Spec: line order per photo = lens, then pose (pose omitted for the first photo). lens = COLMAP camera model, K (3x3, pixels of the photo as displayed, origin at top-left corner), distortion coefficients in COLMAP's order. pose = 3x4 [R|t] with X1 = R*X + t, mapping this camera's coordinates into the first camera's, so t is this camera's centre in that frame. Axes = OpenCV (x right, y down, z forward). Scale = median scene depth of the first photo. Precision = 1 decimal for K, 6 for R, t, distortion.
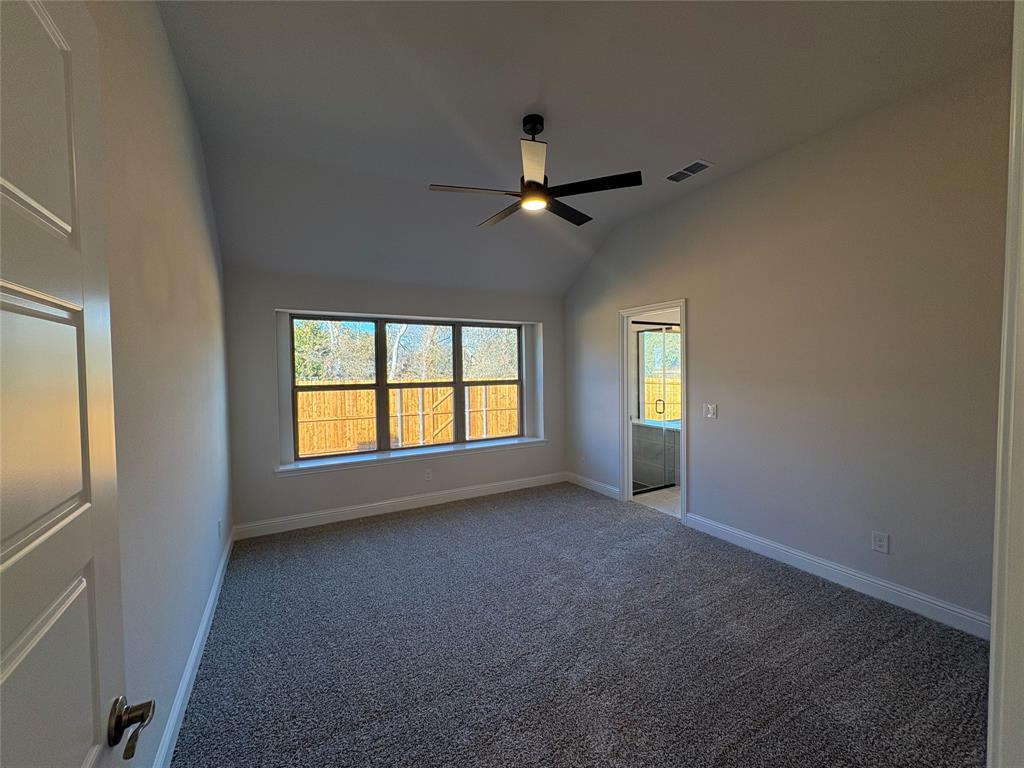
lens RADIAL K [[403.0, 0, 512.0], [0, 403.0, 384.0], [0, 0, 1]] dist [0.000576, 0.000120]
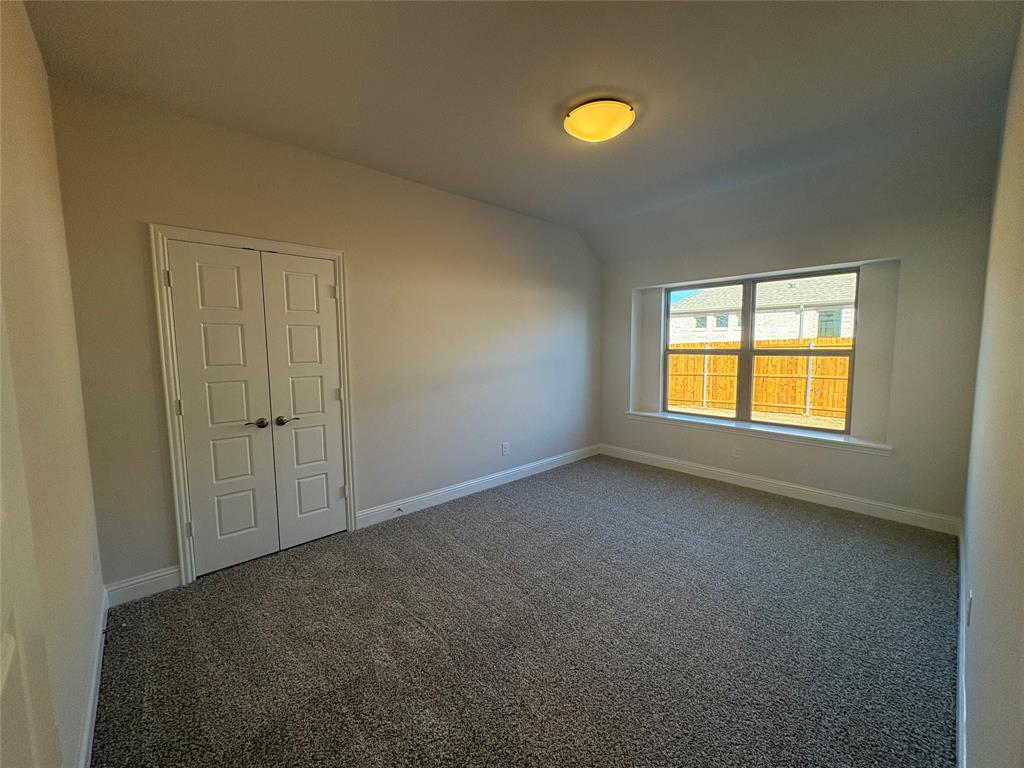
lens RADIAL K [[408.0, 0, 512.0], [0, 408.0, 384.0], [0, 0, 1]] dist [0.000528, 0.000175]
pose [[0.219822, 0.109446, -0.969381, 0.818372], [-0.022836, 0.993992, 0.107046, -0.019932], [0.975273, -0.001394, 0.221001, 0.441016]]
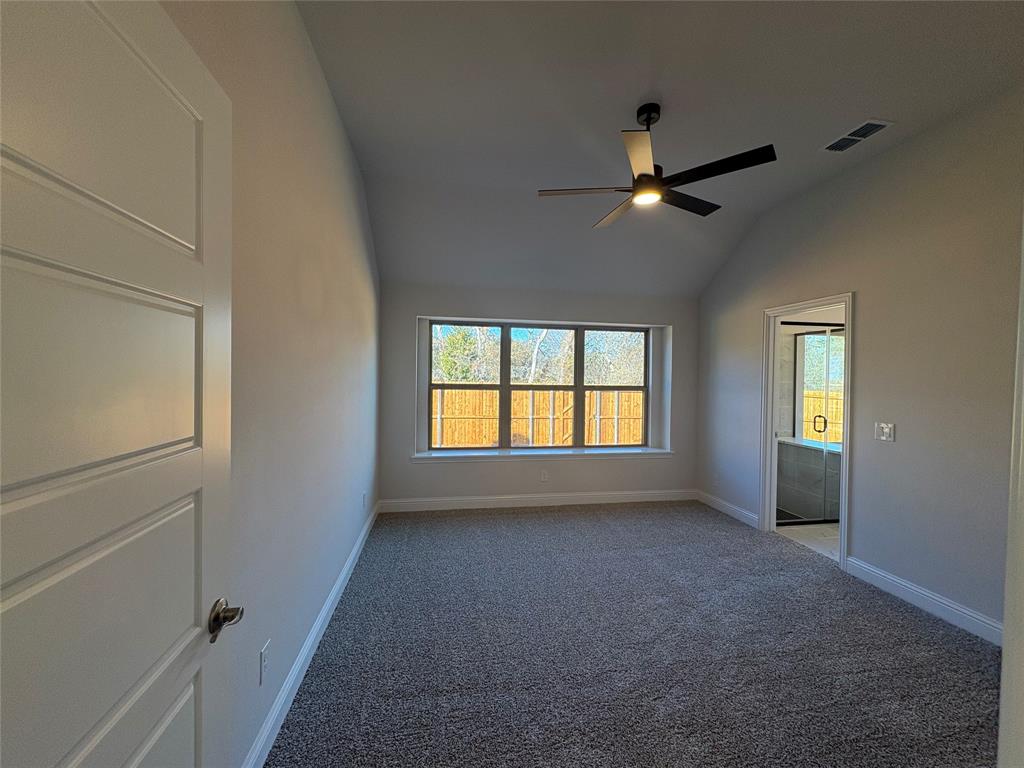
lens RADIAL K [[403.0, 0, 512.0], [0, 403.0, 384.0], [0, 0, 1]] dist [0.000576, 0.000120]
pose [[0.944170, 0.033785, -0.327721, 0.048538], [-0.038567, 0.999223, -0.008102, 0.006471], [0.327193, 0.020289, 0.944740, 0.006974]]
